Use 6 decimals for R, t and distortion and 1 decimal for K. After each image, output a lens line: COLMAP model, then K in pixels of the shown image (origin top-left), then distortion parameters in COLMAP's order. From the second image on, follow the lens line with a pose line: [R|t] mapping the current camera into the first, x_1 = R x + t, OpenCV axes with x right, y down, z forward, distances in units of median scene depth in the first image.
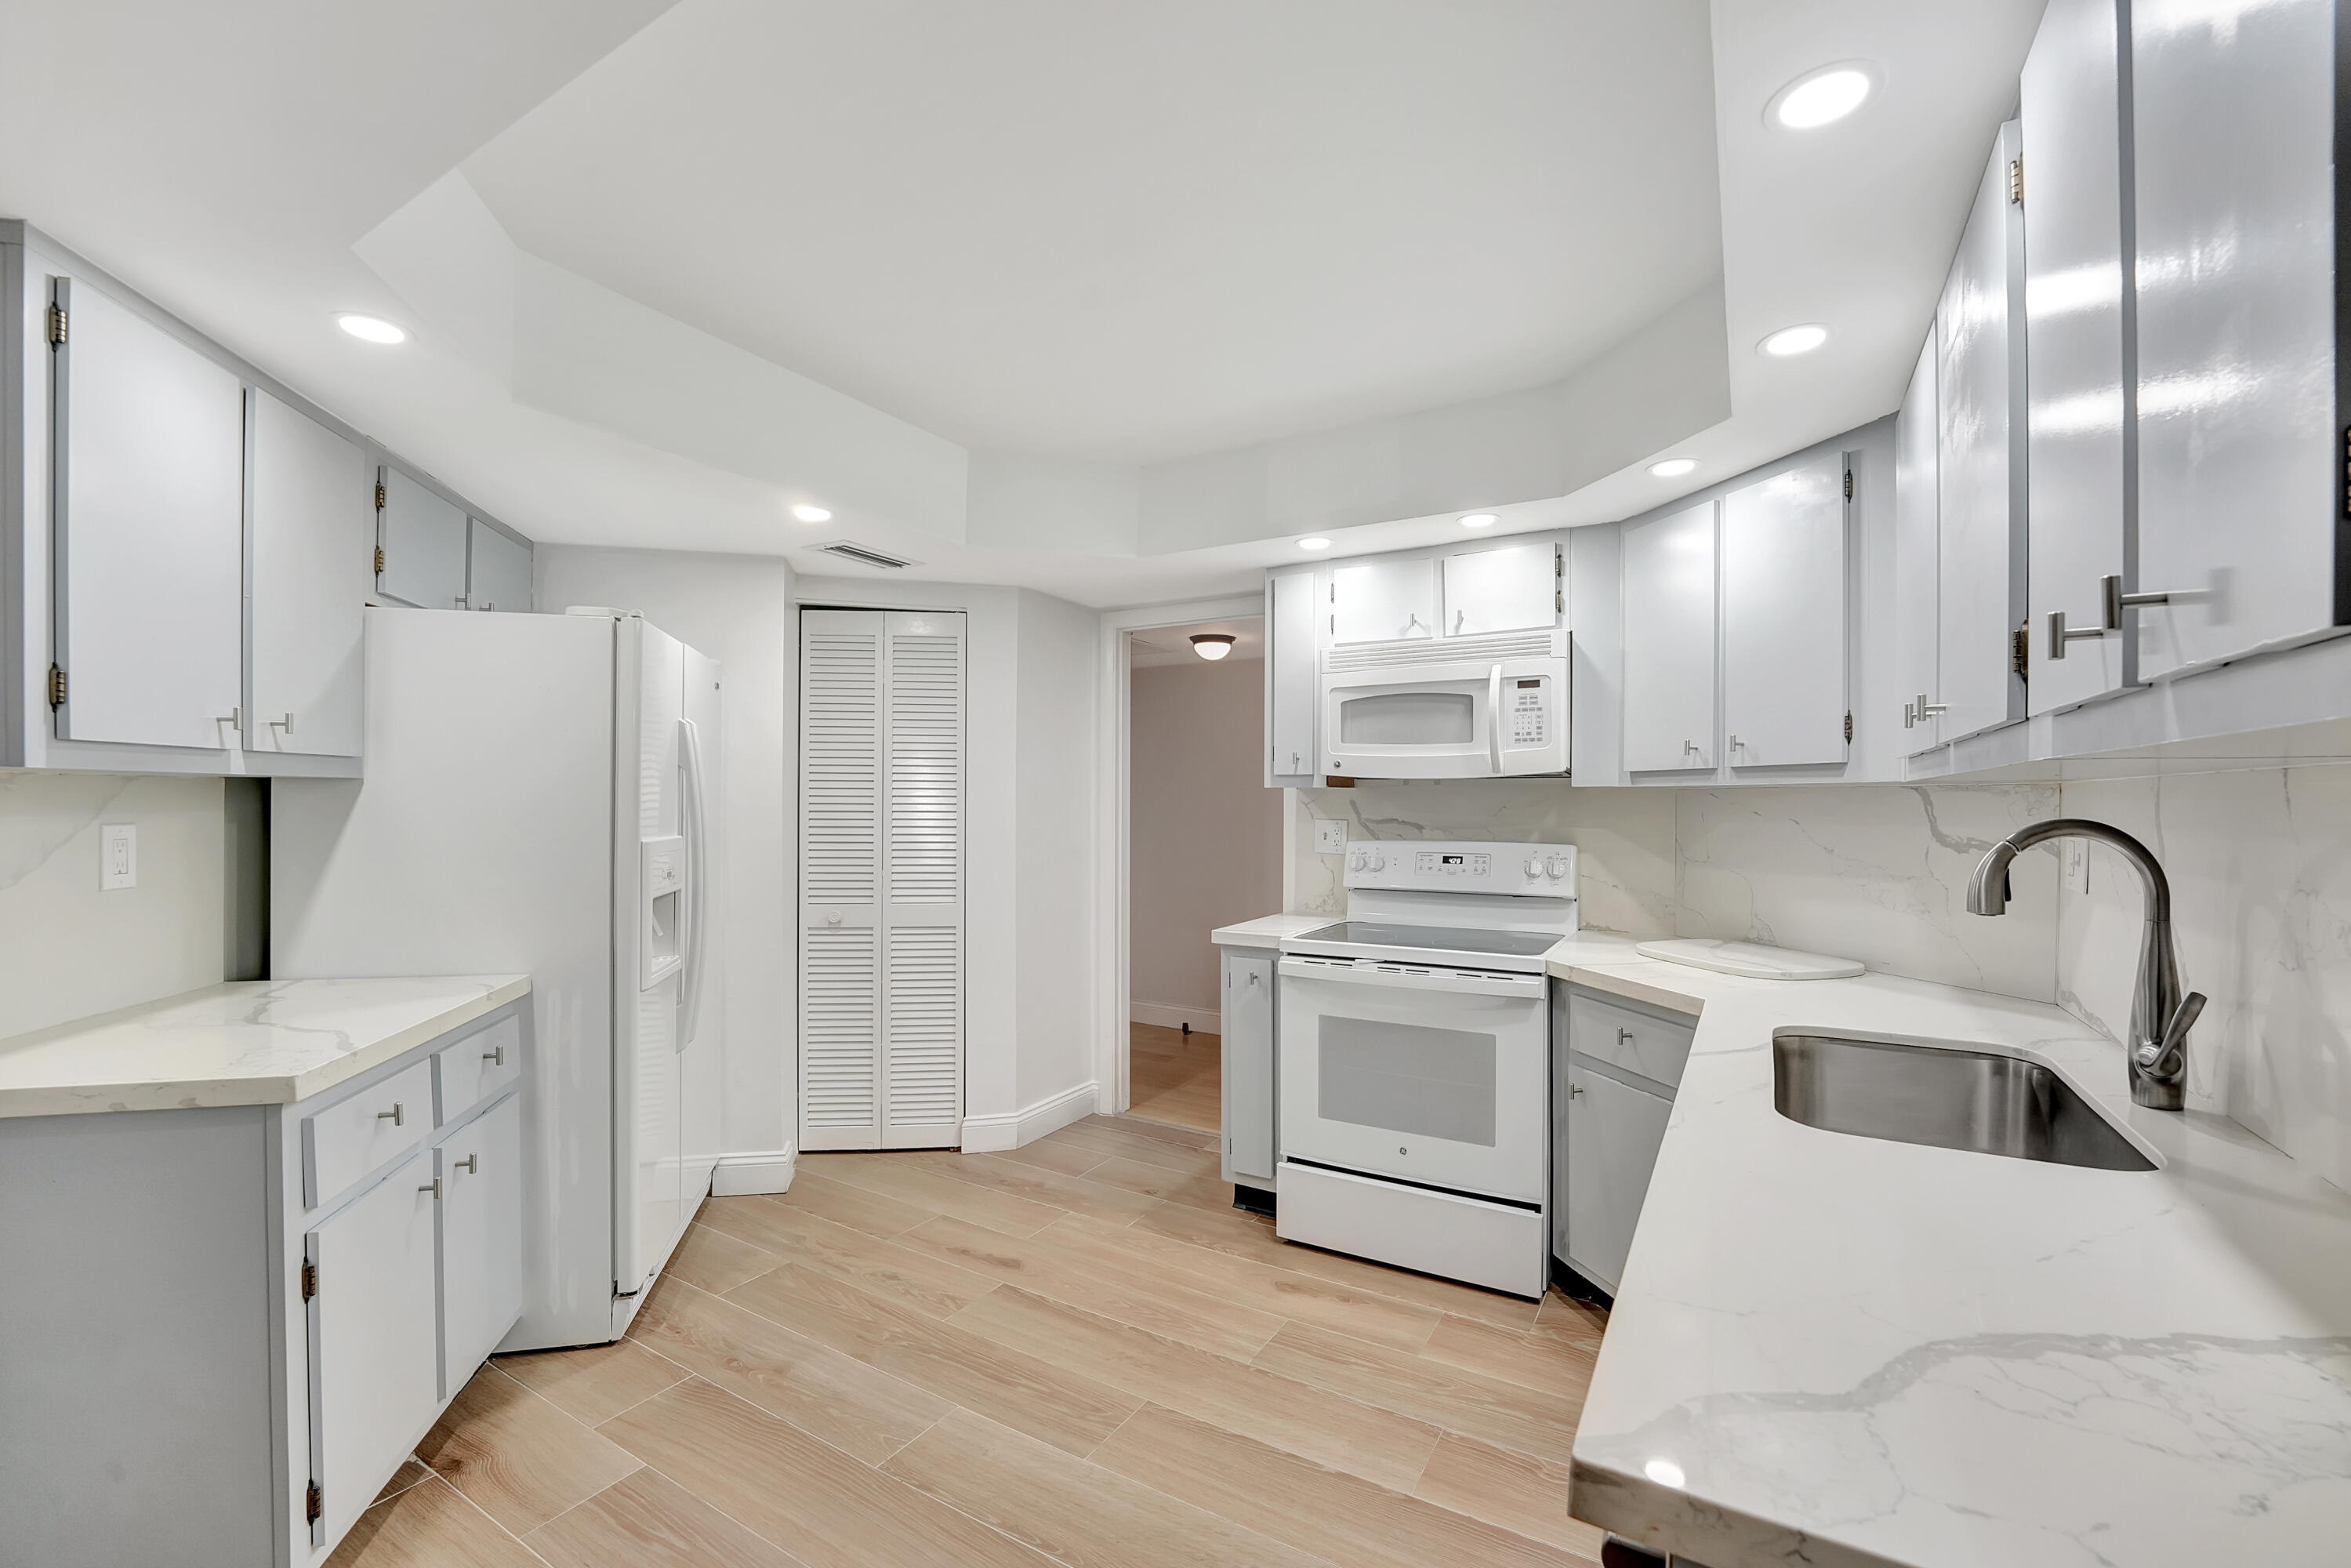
lens RADIAL K [[962.7, 0, 1182.2], [0, 962.7, 803.5], [0, 0, 1]] dist [-0.024768, 0.000201]
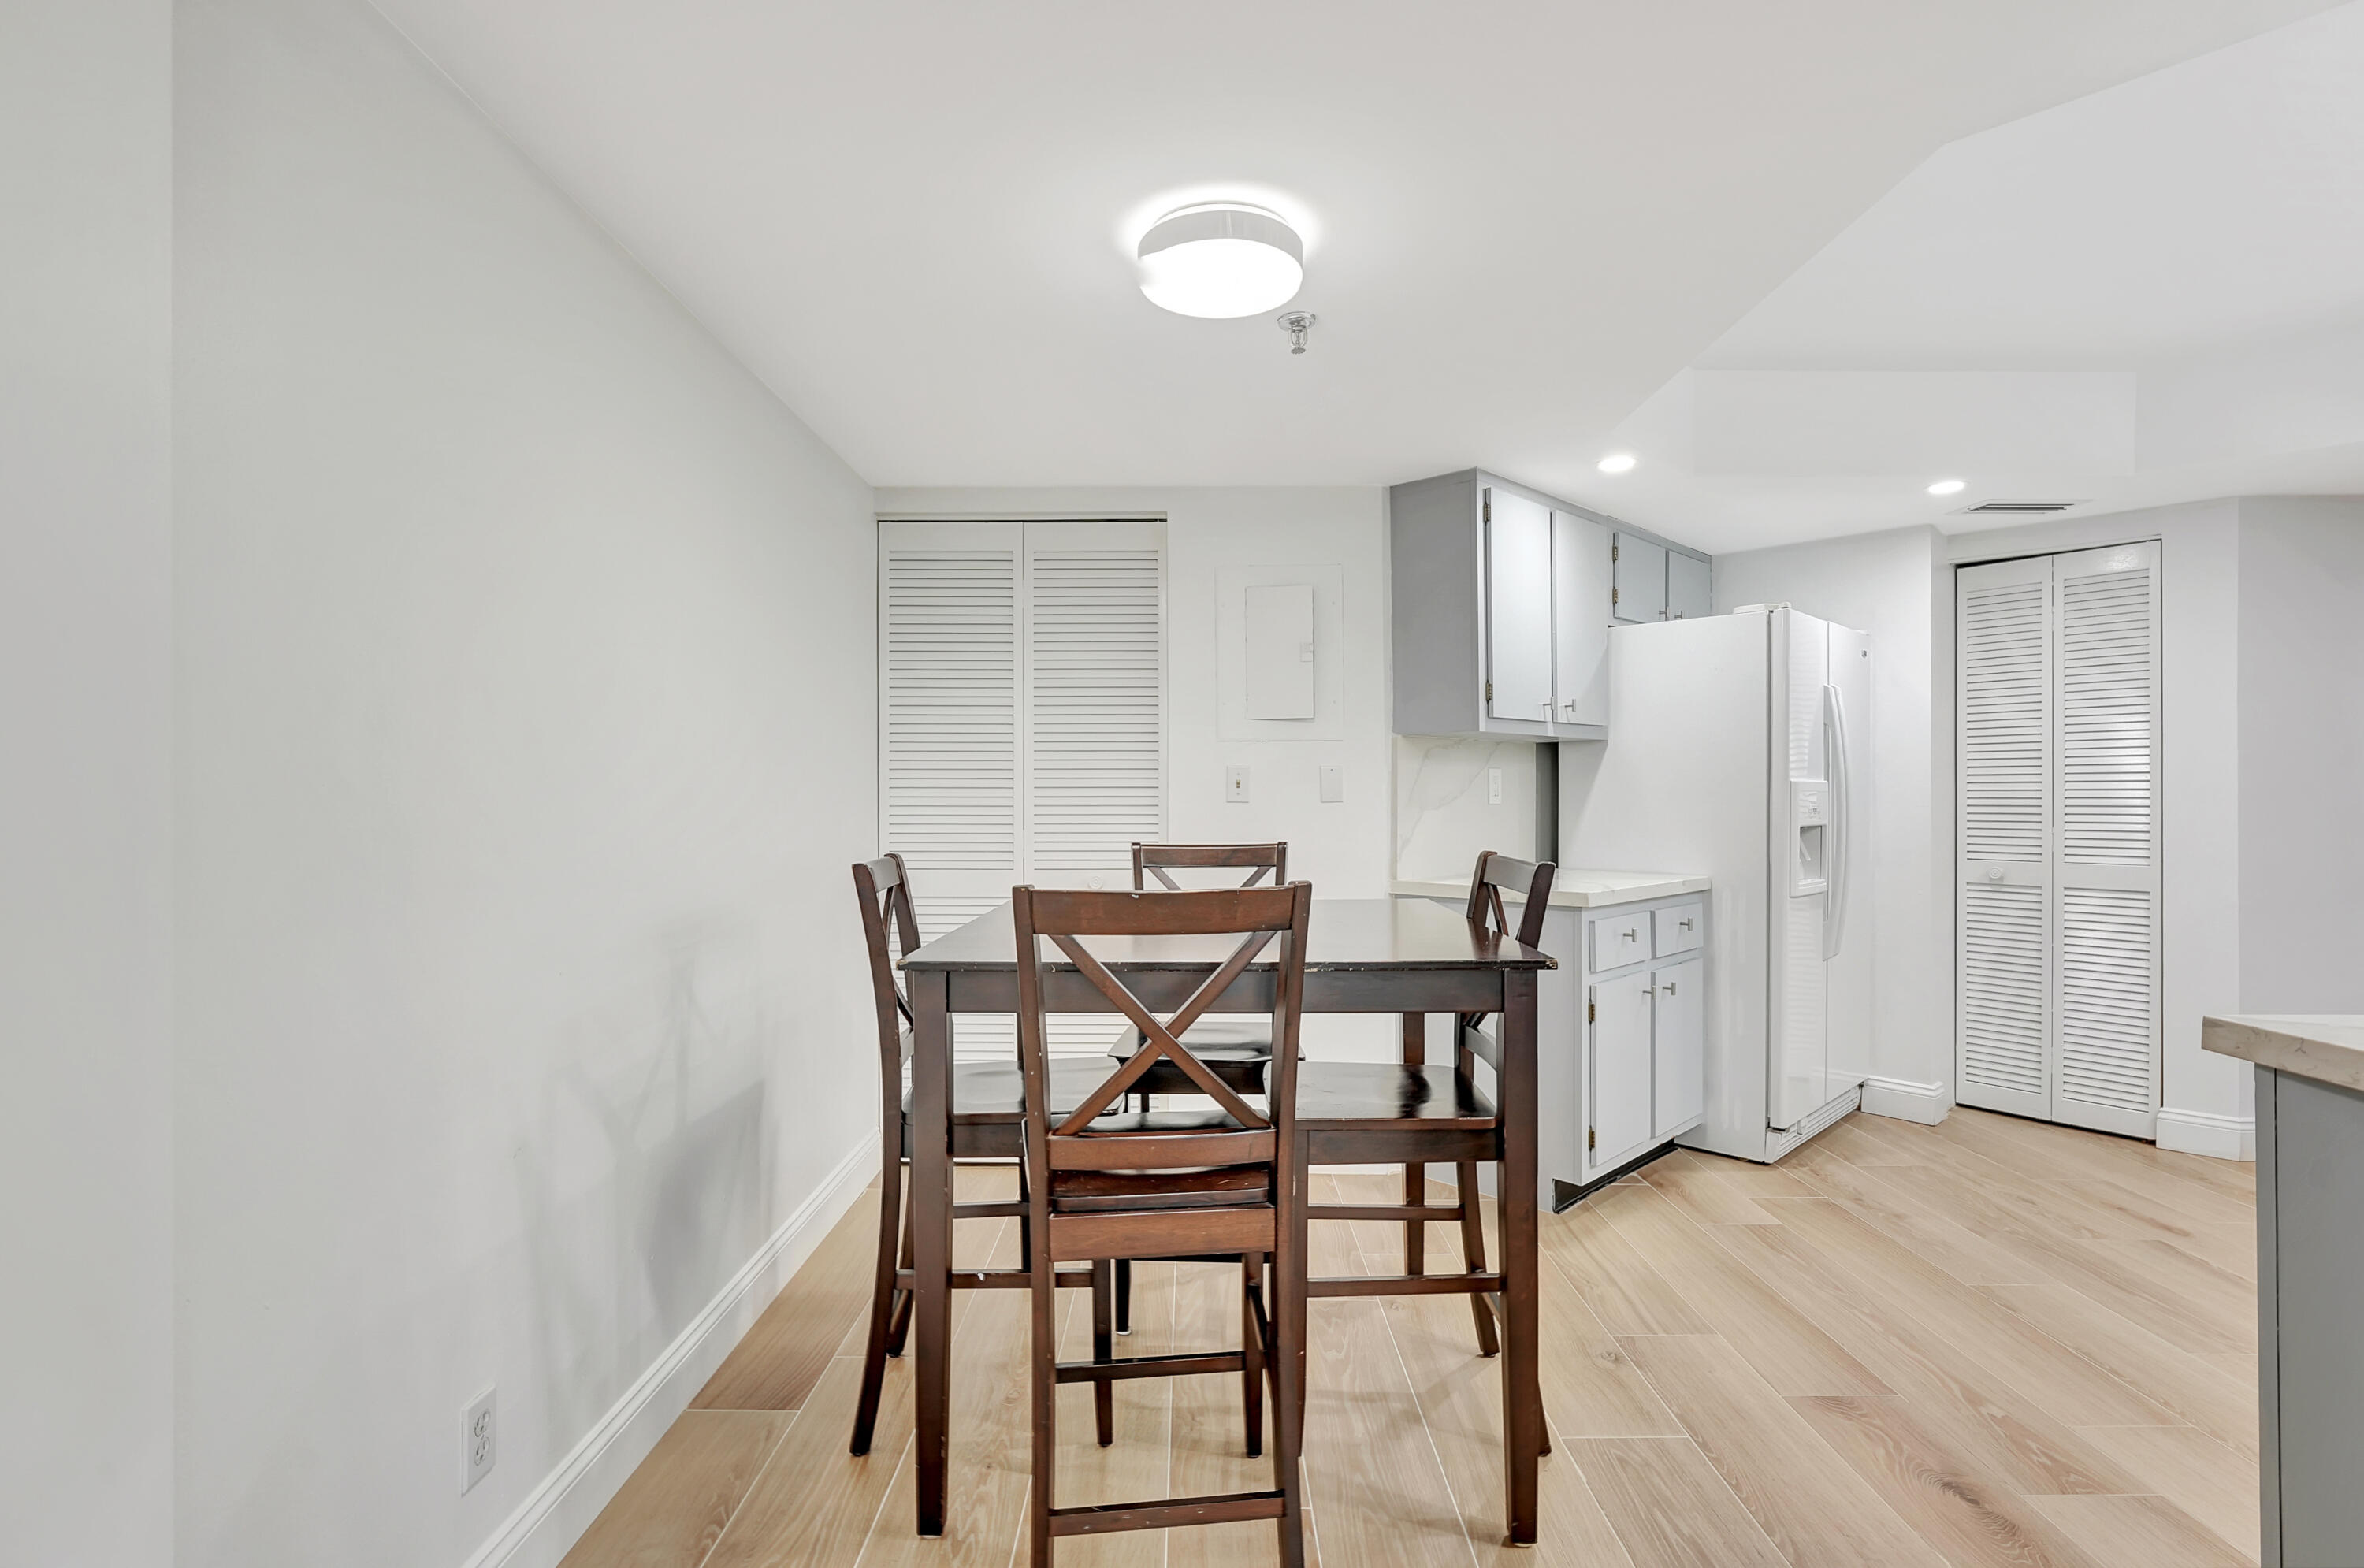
lens RADIAL K [[1130.7, 0, 1176.4], [0, 1130.7, 797.1], [0, 0, 1]] dist [-0.008046, -0.000742]
pose [[0.501075, -0.004273, -0.865393, 0.275607], [0.001841, 0.999991, -0.003872, 0.053833], [0.865402, 0.000347, 0.501078, -0.393690]]
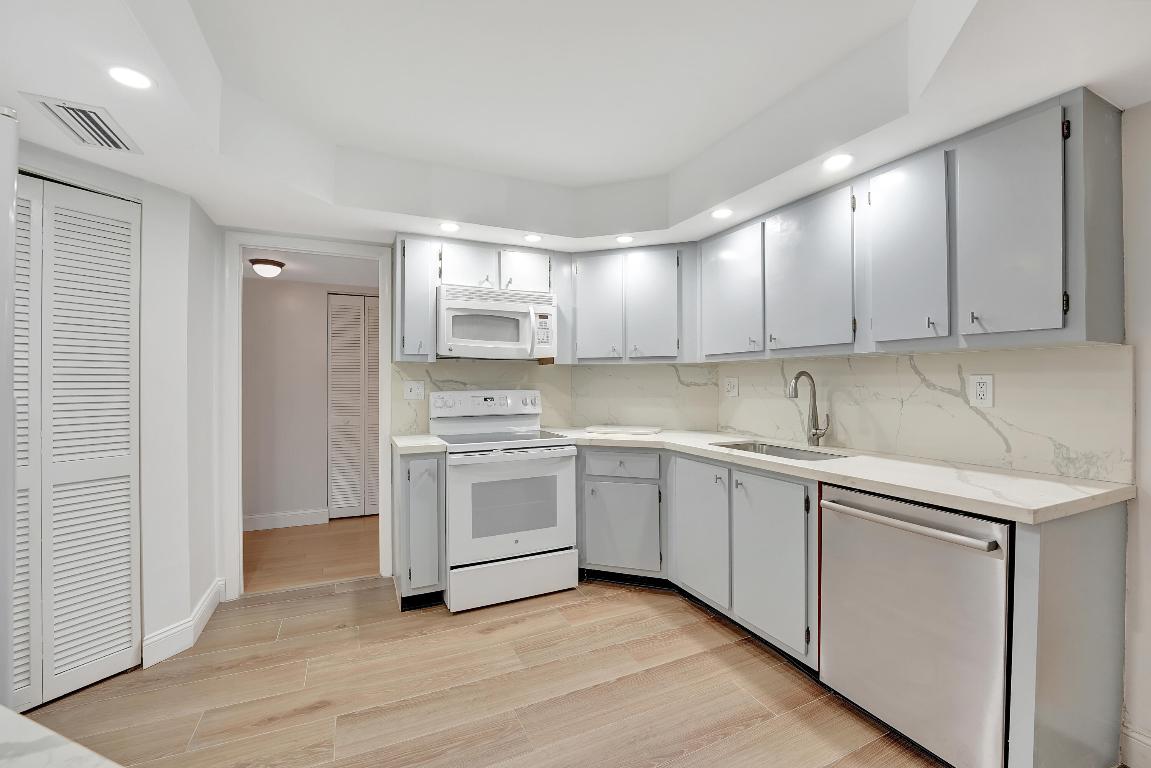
lens RADIAL K [[480.2, 0, 576.8], [0, 480.2, 380.7], [0, 0, 1]] dist [-0.021013, -0.000179]
pose [[0.562520, -0.002711, 0.826779, -0.509442], [0.004031, 0.999992, 0.000536, 0.022204], [-0.826774, 0.003032, 0.562526, 0.312247]]
